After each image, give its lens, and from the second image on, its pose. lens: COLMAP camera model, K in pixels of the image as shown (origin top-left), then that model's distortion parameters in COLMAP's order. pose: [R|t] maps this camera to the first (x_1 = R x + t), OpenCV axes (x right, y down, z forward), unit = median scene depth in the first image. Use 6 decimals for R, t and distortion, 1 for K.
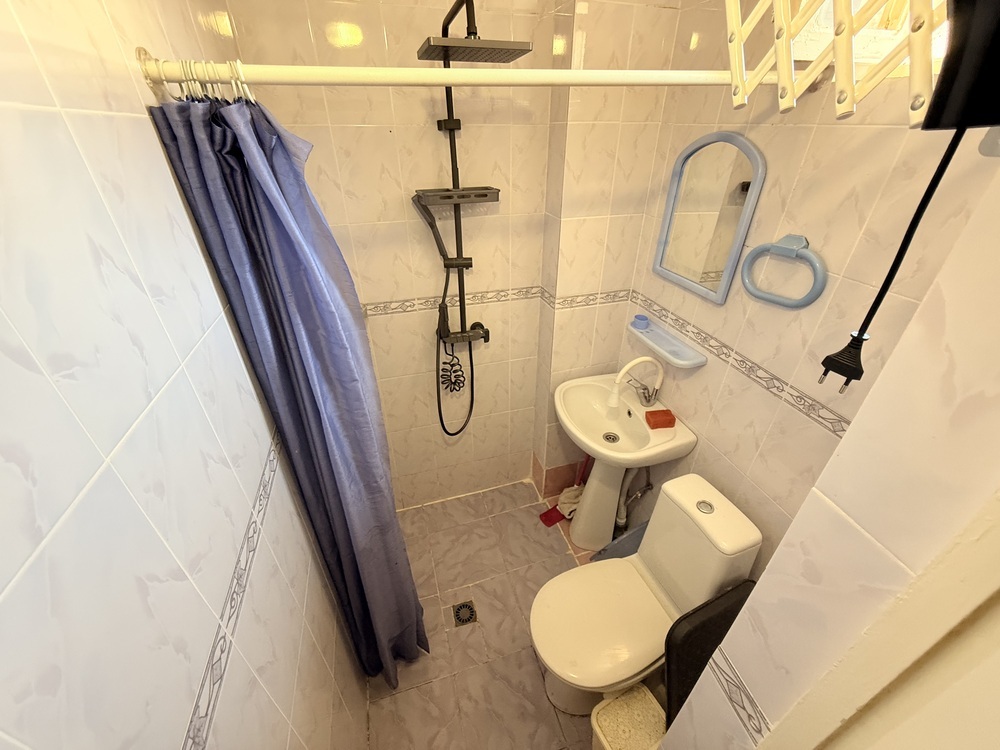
lens RADIAL K [[397.4, 0, 500.0], [0, 397.4, 375.0], [0, 0, 1]] dist [0.000112, -0.000076]
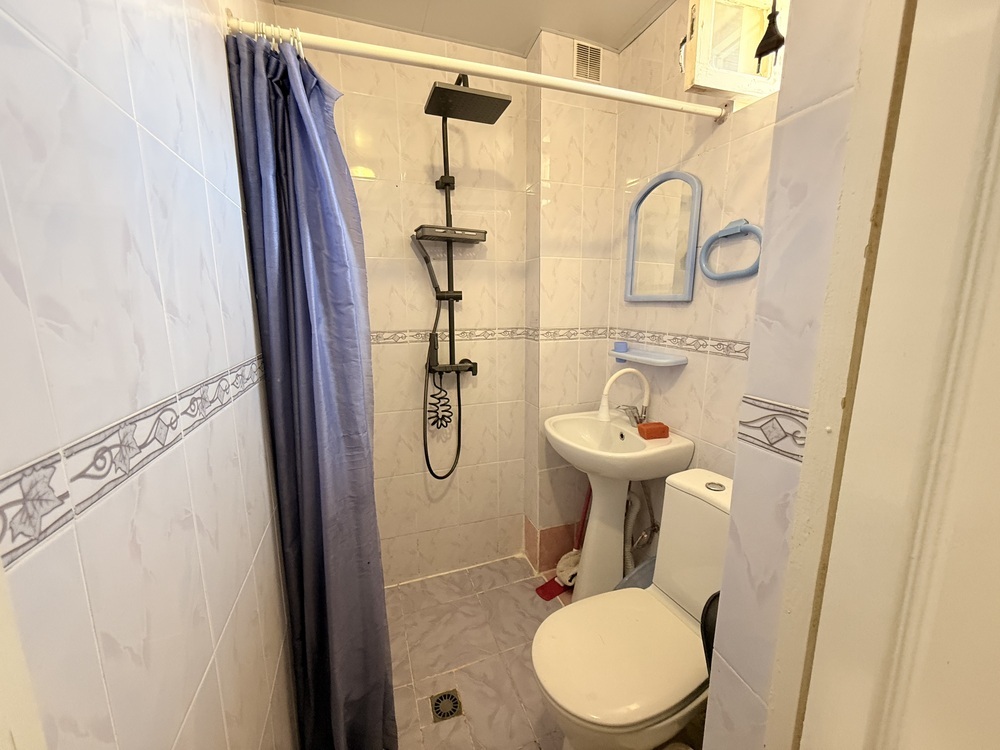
lens RADIAL K [[397.4, 0, 500.0], [0, 397.4, 375.0], [0, 0, 1]] dist [0.000112, -0.000076]
pose [[0.999062, -0.008672, 0.042425, -0.012936], [0.023579, 0.930695, -0.365034, 0.314137], [-0.036320, 0.365692, 0.930027, 0.053103]]
